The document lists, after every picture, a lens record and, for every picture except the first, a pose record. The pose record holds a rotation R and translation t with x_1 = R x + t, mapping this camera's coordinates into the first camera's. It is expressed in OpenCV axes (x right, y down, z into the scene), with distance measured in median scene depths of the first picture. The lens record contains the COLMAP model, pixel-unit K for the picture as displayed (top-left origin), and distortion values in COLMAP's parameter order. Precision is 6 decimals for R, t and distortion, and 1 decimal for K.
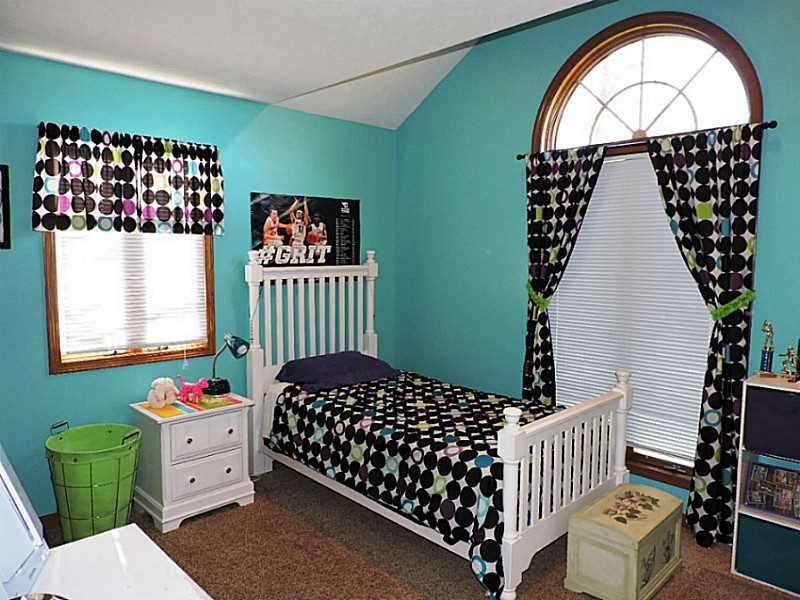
lens RADIAL K [[571.5, 0, 400.0], [0, 571.5, 300.0], [0, 0, 1]] dist [-0.017911, -0.001324]
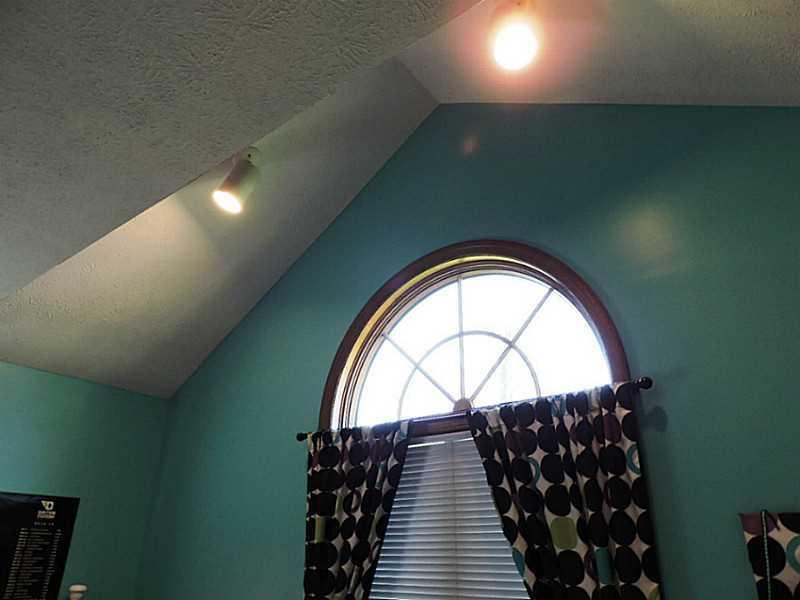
lens RADIAL K [[571.5, 0, 400.0], [0, 571.5, 300.0], [0, 0, 1]] dist [-0.017911, -0.001324]
pose [[0.987016, 0.071418, 0.143870, 0.253804], [0.008018, 0.872687, -0.488214, -0.076993], [-0.160421, 0.483028, 0.860784, 0.394686]]
